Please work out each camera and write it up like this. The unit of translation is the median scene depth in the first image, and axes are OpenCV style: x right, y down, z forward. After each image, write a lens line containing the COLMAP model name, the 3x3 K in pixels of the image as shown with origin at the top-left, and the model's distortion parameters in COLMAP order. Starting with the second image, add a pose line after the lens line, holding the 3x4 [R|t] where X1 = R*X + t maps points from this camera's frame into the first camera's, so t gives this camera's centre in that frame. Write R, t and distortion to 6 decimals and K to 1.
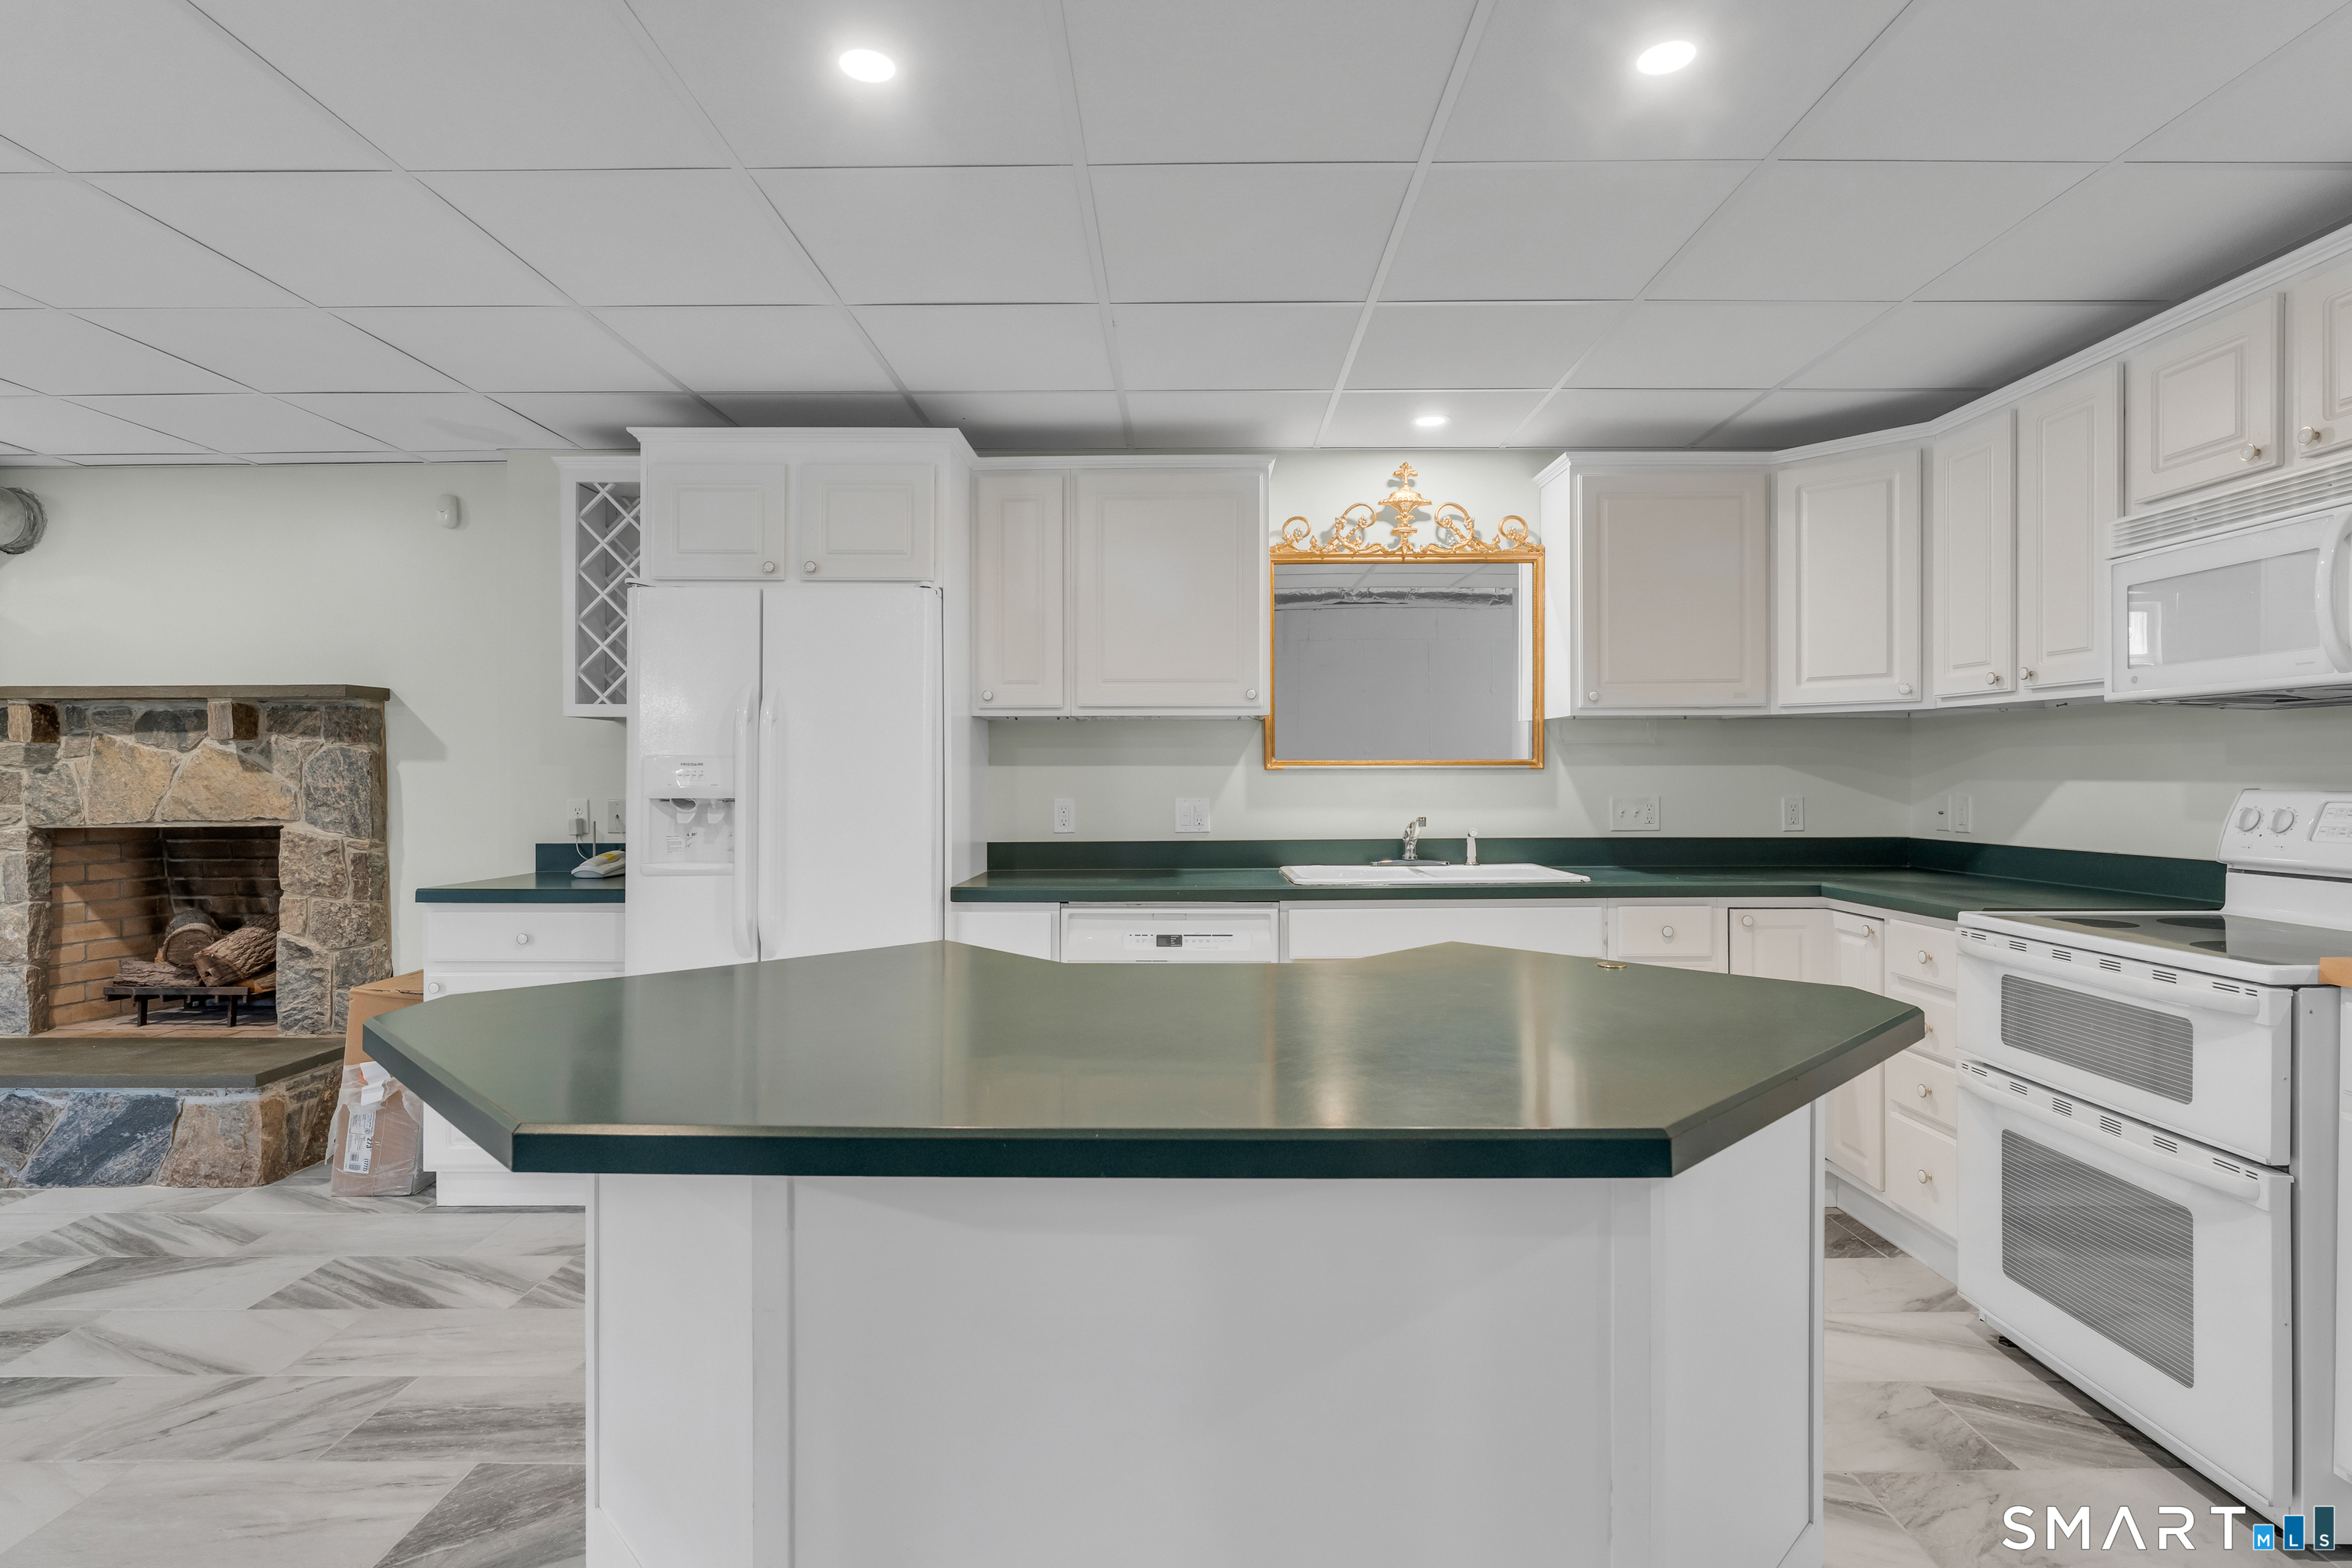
lens RADIAL K [[1176.0, 0, 1178.2], [0, 1176.0, 782.8], [0, 0, 1]] dist [-0.004359, 0.000341]
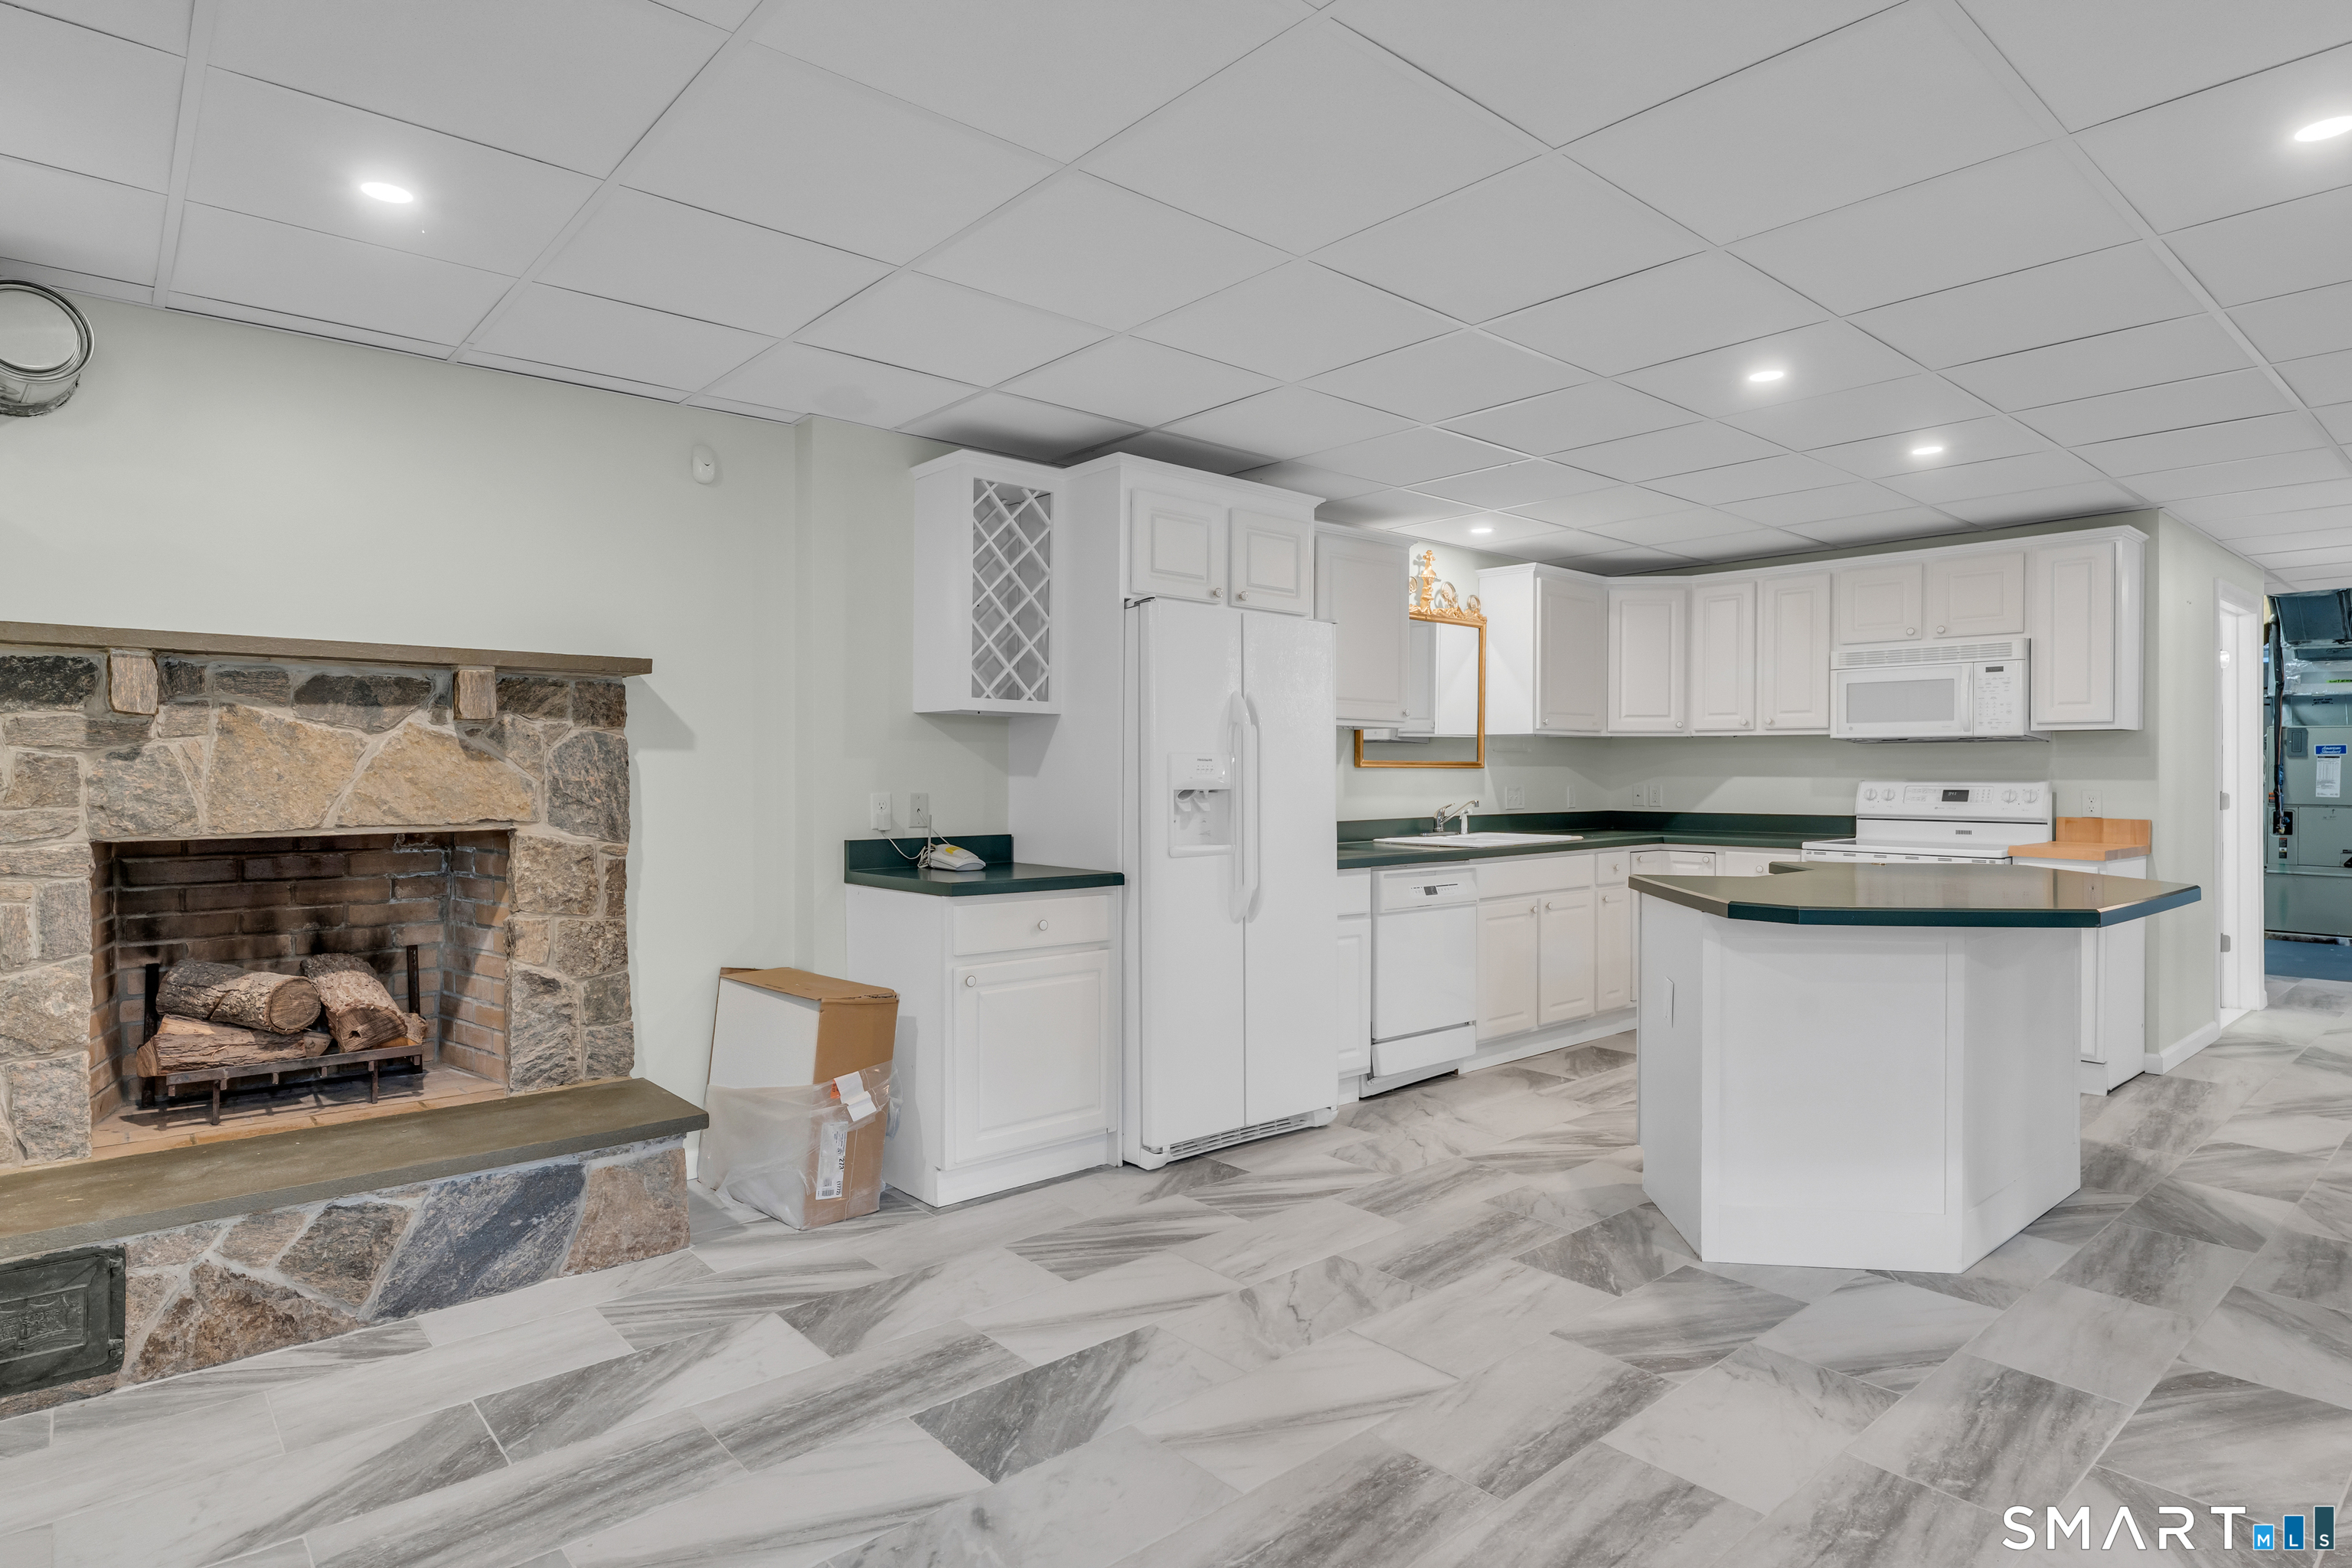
lens RADIAL K [[1257.6, 0, 1176.1], [0, 1257.6, 777.1], [0, 0, 1]] dist [0.002256, -0.000292]
pose [[0.753716, 0.001829, 0.657198, -1.027641], [0.000158, 0.999996, -0.002964, 0.004215], [-0.657201, 0.002337, 0.753712, 0.068615]]
